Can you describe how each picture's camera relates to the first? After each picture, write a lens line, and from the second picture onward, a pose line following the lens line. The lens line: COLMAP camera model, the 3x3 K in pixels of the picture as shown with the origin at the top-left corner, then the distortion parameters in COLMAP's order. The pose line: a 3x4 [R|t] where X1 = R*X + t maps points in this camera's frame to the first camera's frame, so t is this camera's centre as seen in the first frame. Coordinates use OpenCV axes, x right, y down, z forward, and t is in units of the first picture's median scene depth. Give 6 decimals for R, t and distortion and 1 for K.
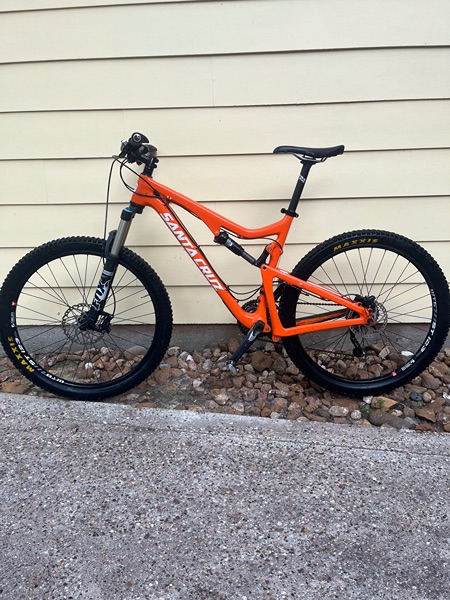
lens RADIAL K [[452.4, 0, 228.3], [0, 452.4, 296.1], [0, 0, 1]] dist [0.070811, -0.103948]
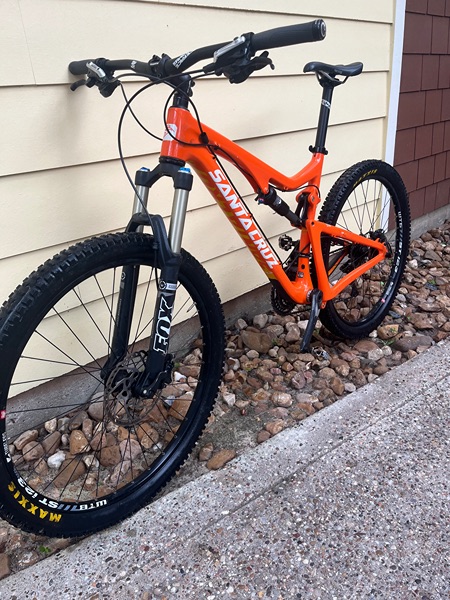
lens RADIAL K [[452.4, 0, 230.0], [0, 452.4, 299.1], [0, 0, 1]] dist [0.070811, -0.103948]
pose [[0.689502, -0.313000, 0.653160, -0.620518], [0.243134, 0.949497, 0.198345, -0.138172], [-0.682256, 0.022046, 0.730781, 0.549231]]
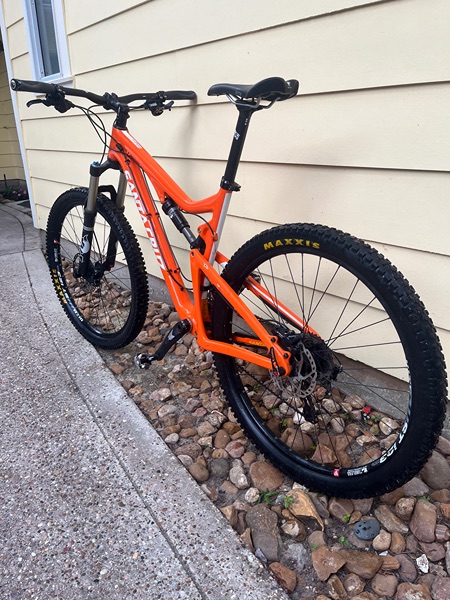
lens RADIAL K [[452.4, 0, 225.8], [0, 452.4, 296.4], [0, 0, 1]] dist [0.070811, -0.103948]
pose [[0.677199, 0.261491, -0.687767, 0.698348], [-0.196482, 0.965044, 0.173450, -0.143972], [0.709081, 0.017674, 0.704905, 0.535887]]
